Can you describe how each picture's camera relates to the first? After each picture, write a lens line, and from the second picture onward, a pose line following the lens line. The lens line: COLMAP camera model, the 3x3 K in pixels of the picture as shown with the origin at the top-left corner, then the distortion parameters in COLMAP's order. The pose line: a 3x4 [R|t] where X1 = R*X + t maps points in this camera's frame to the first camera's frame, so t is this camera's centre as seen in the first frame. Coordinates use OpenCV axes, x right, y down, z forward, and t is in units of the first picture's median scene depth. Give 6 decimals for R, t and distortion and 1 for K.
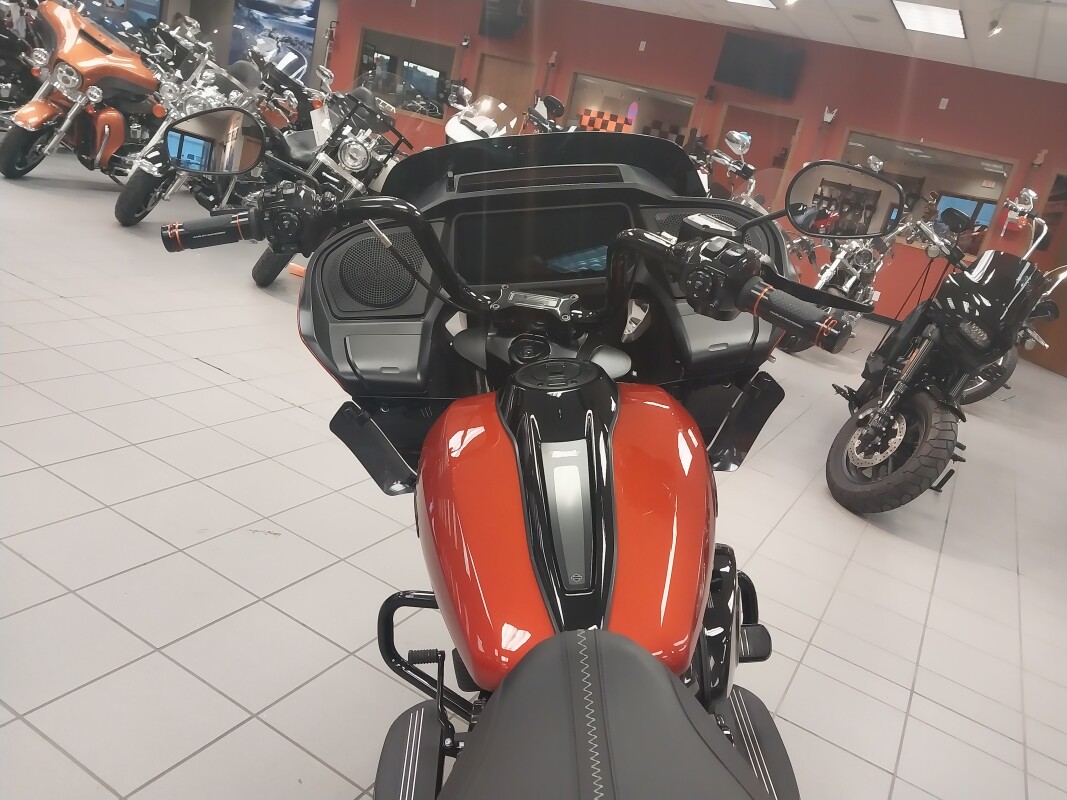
lens RADIAL K [[839.0, 0, 533.5], [0, 839.0, 400.0], [0, 0, 1]] dist [0.015467, -0.026795]
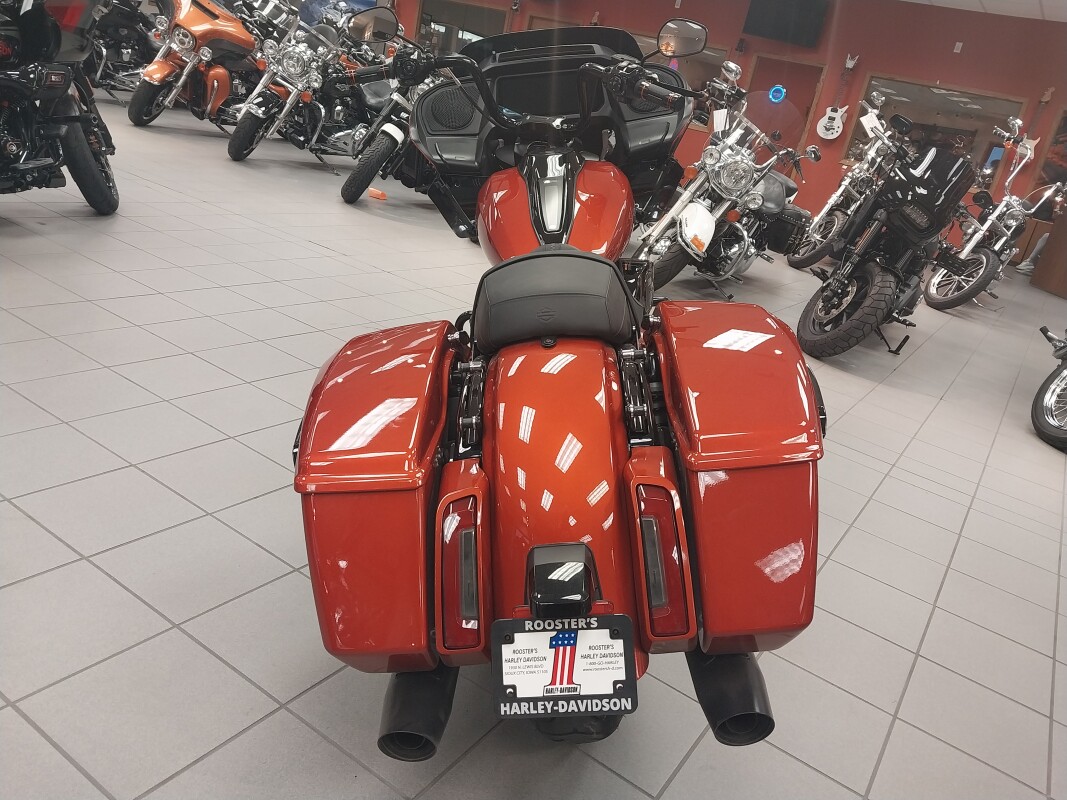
lens RADIAL K [[834.9, 0, 538.6], [0, 834.9, 402.9], [0, 0, 1]] dist [0.001317, 0.003598]
pose [[0.998195, -0.004053, -0.059921, 0.023450], [0.006138, 0.999380, 0.034656, 0.099411], [0.059743, -0.034961, 0.997601, -0.185997]]
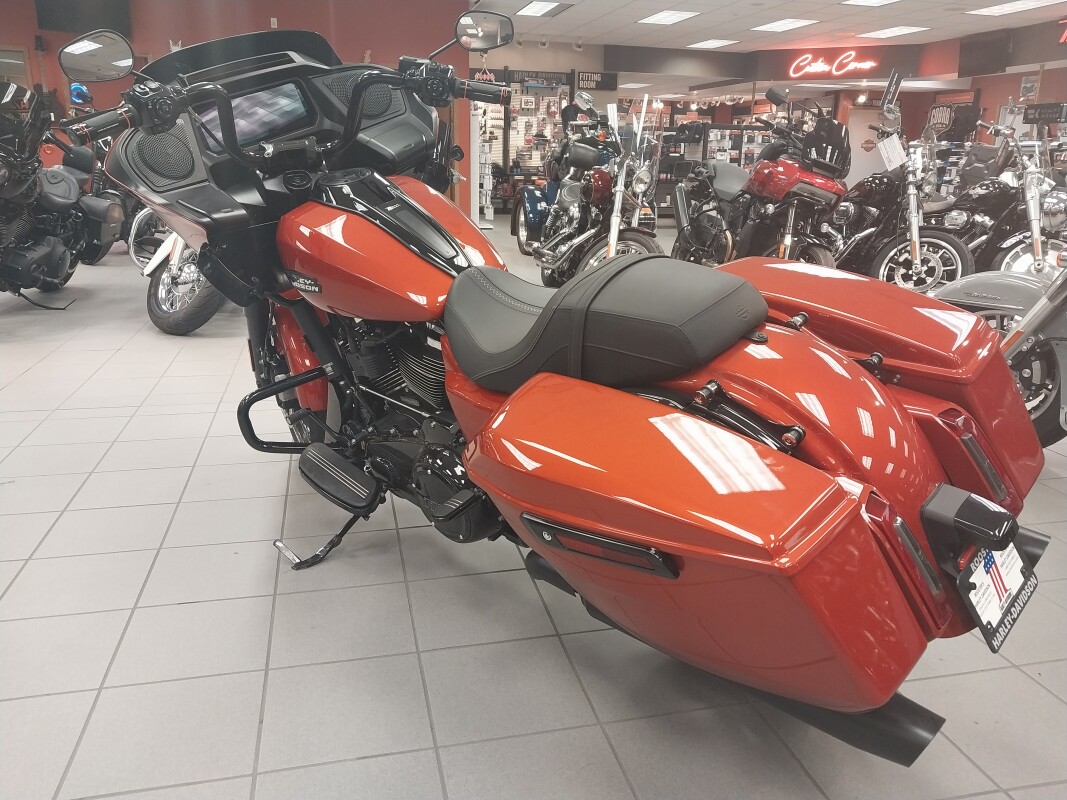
lens RADIAL K [[834.9, 0, 538.6], [0, 834.9, 402.9], [0, 0, 1]] dist [0.001317, 0.003598]
pose [[0.712031, -0.392384, 0.582277, -0.172799], [0.350348, 0.917214, 0.189672, 0.041597], [-0.608497, 0.068948, 0.790555, -0.100087]]
